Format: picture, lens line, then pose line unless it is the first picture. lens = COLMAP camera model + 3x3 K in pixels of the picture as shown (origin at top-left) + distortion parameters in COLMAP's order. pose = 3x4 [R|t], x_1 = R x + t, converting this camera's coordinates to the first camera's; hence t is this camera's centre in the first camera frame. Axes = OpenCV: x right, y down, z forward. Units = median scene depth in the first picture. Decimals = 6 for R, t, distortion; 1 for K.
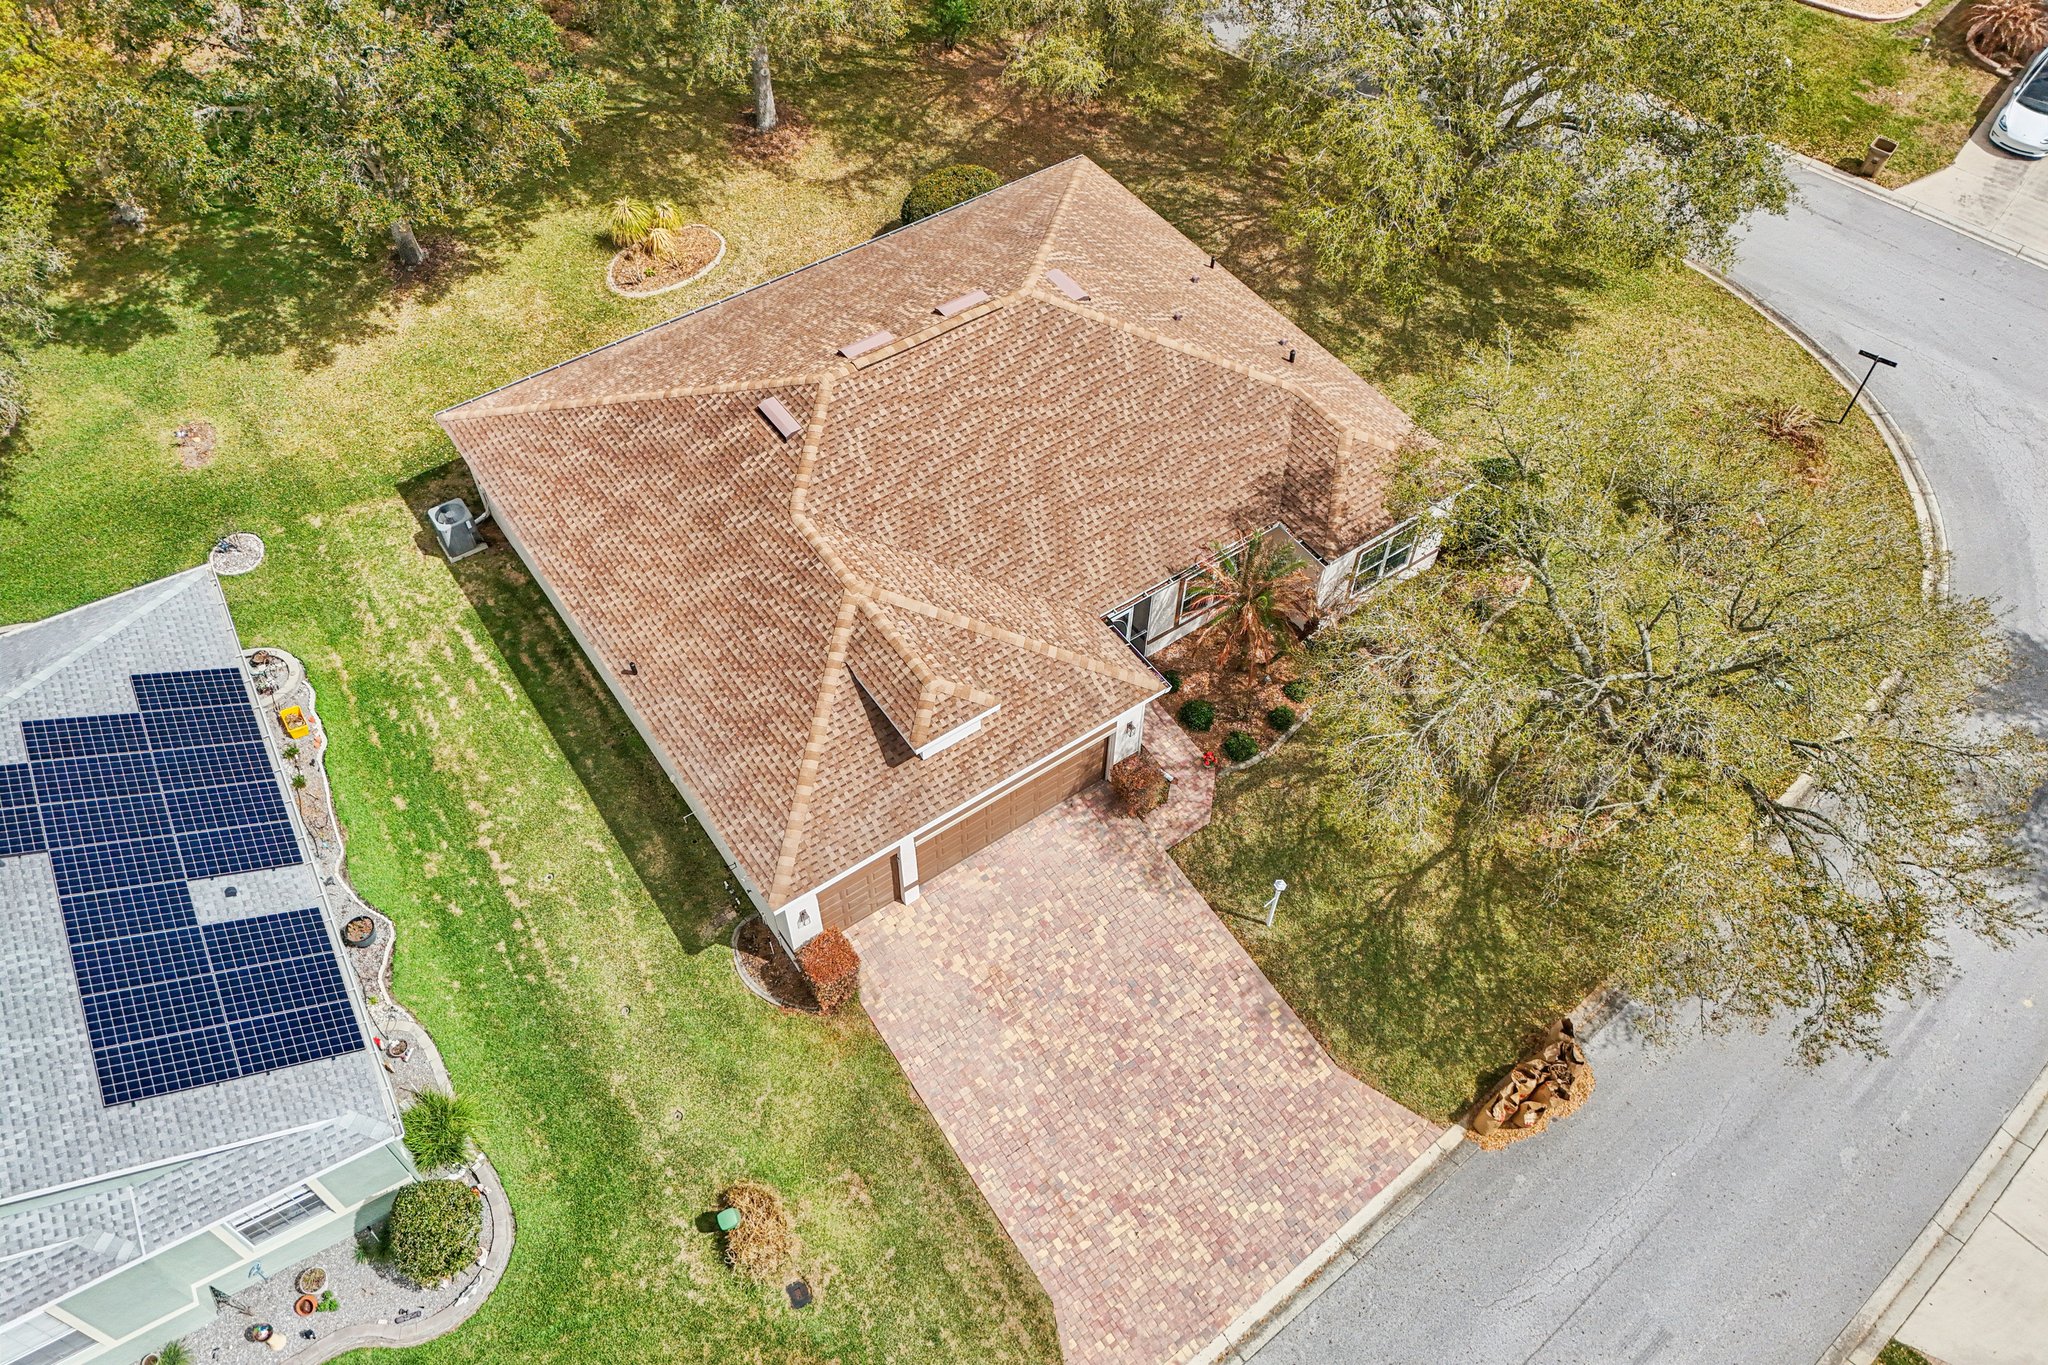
lens RADIAL K [[1496.4, 0, 1019.8], [0, 1496.4, 684.7], [0, 0, 1]] dist [0.080682, -0.077615]
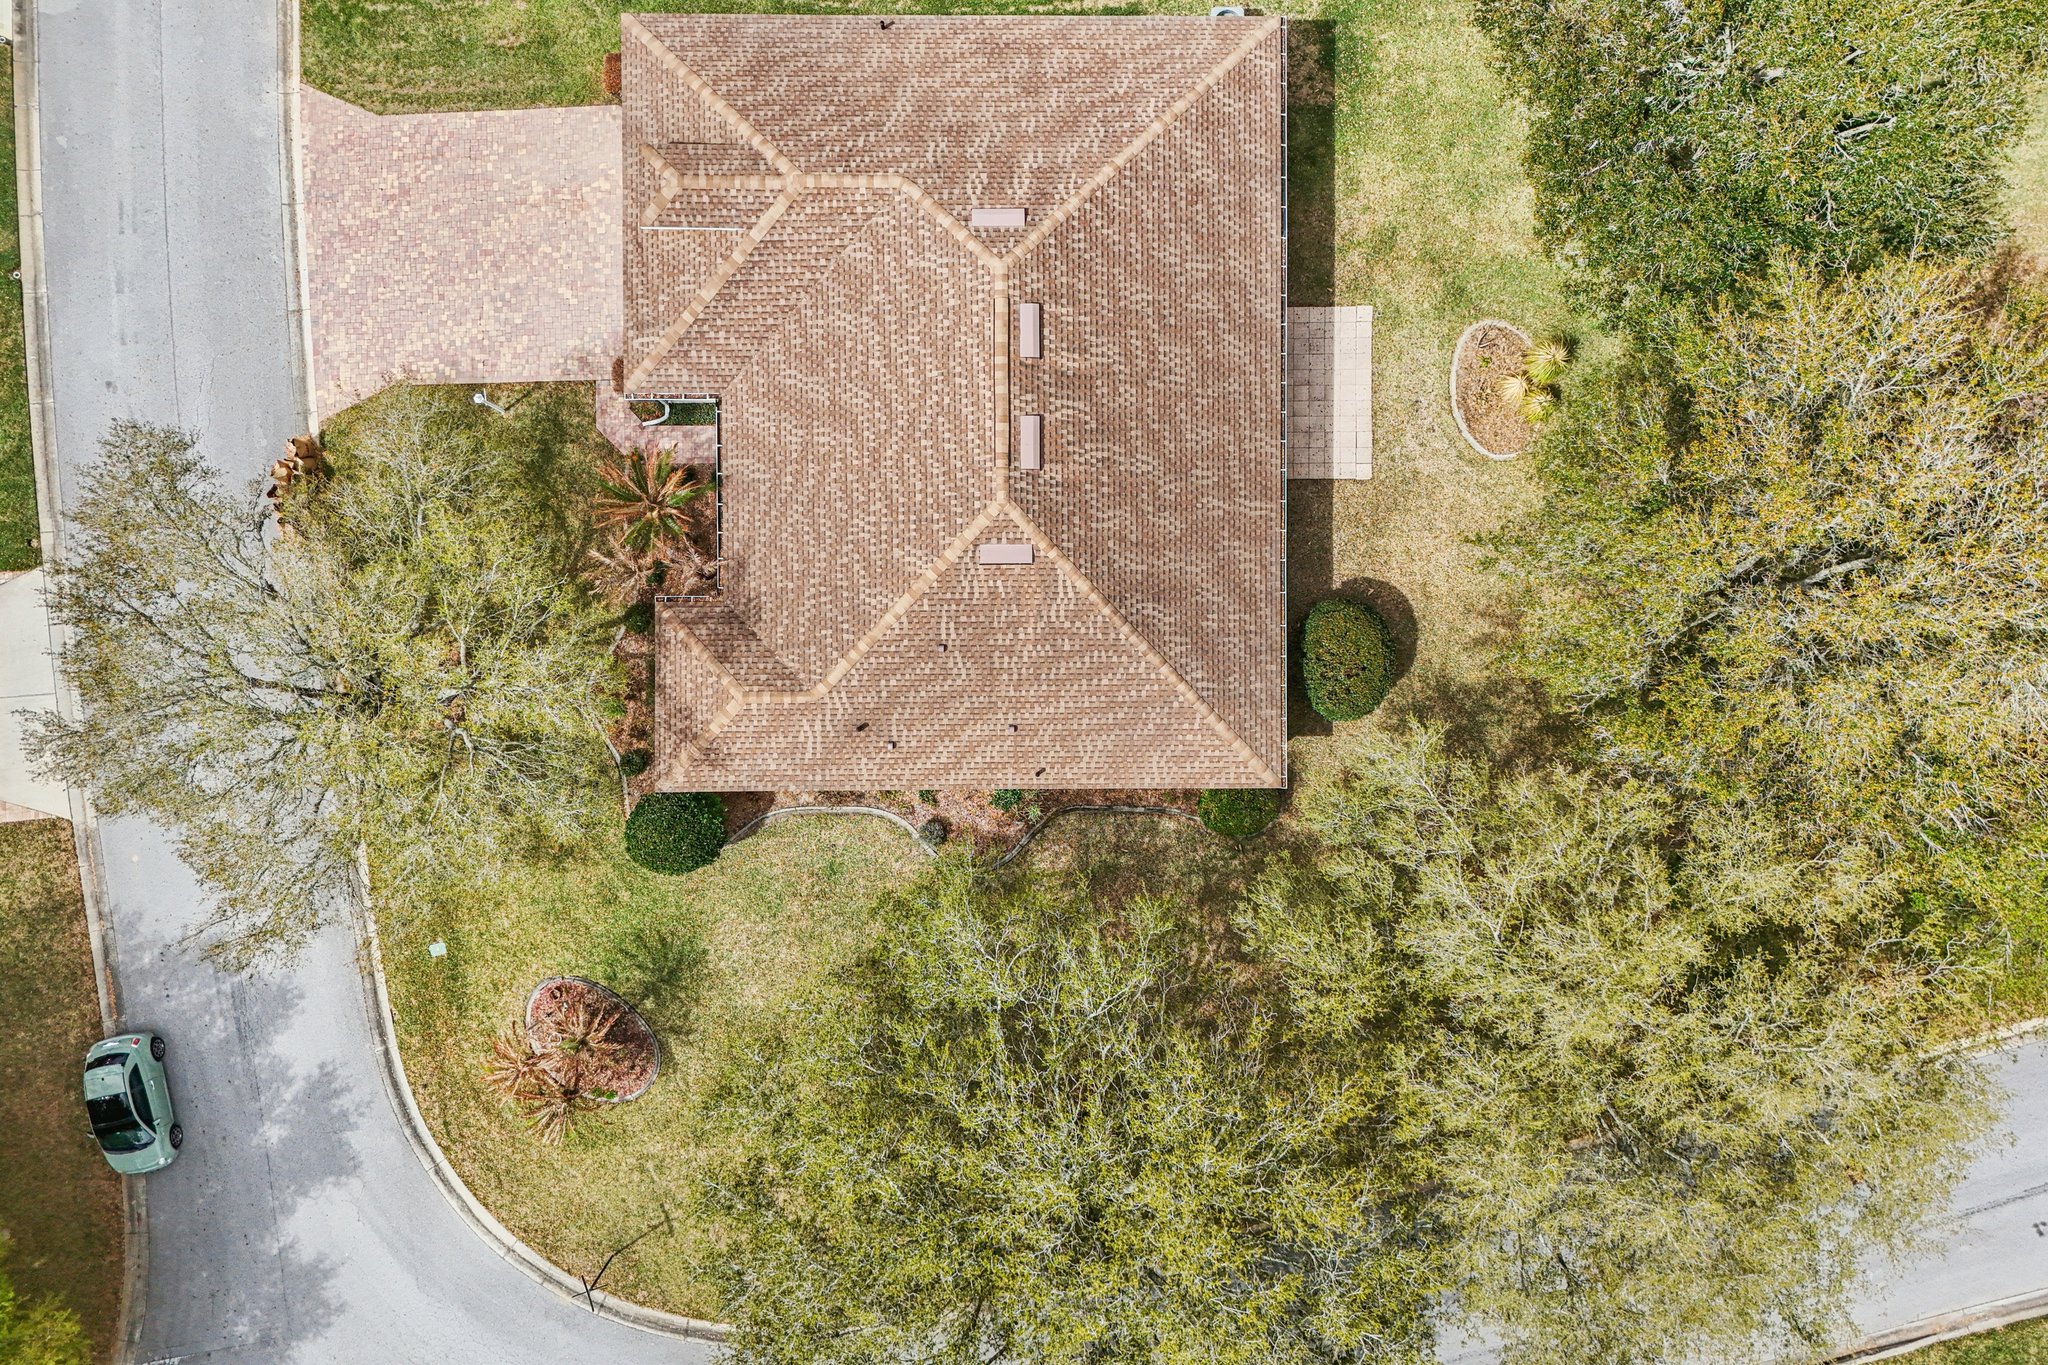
lens RADIAL K [[1476.2, 0, 1018.4], [0, 1476.2, 659.9], [0, 0, 1]] dist [0.073585, -0.052910]
pose [[-0.568877, 0.822258, -0.016480, 0.110425], [-0.661353, -0.445461, 0.603471, -0.979989], [0.488867, 0.354199, 0.797215, 0.278414]]
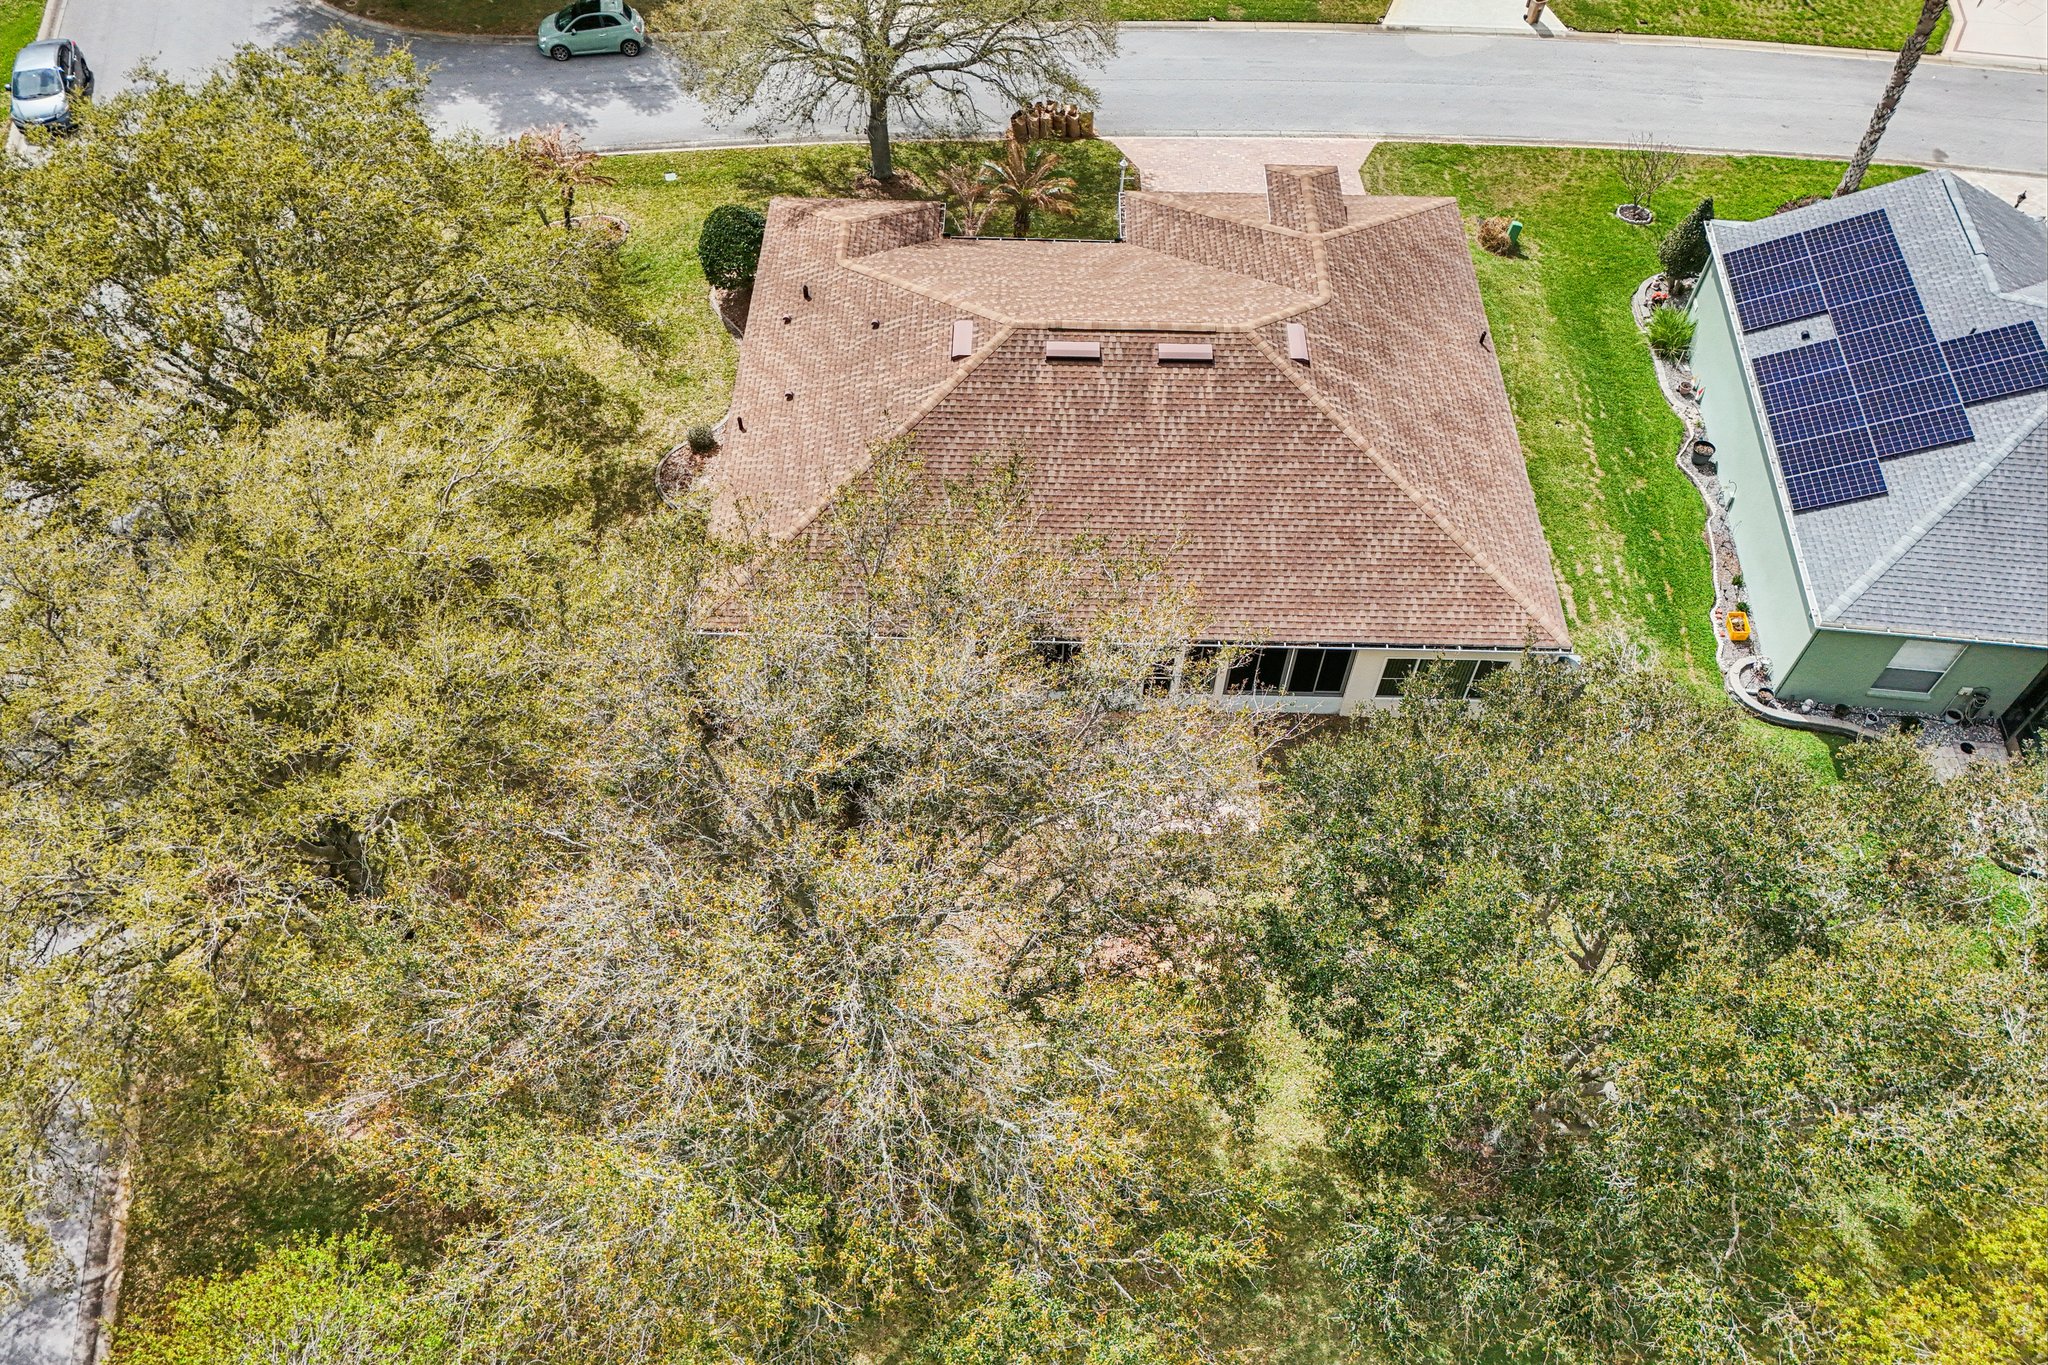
lens RADIAL K [[1496.4, 0, 1019.8], [0, 1496.4, 684.7], [0, 0, 1]] dist [0.080682, -0.077615]
pose [[-0.808481, -0.478732, 0.342307, -0.491698], [0.451959, -0.132509, 0.882142, -1.266675], [-0.376951, 0.867904, 0.323498, 0.951908]]
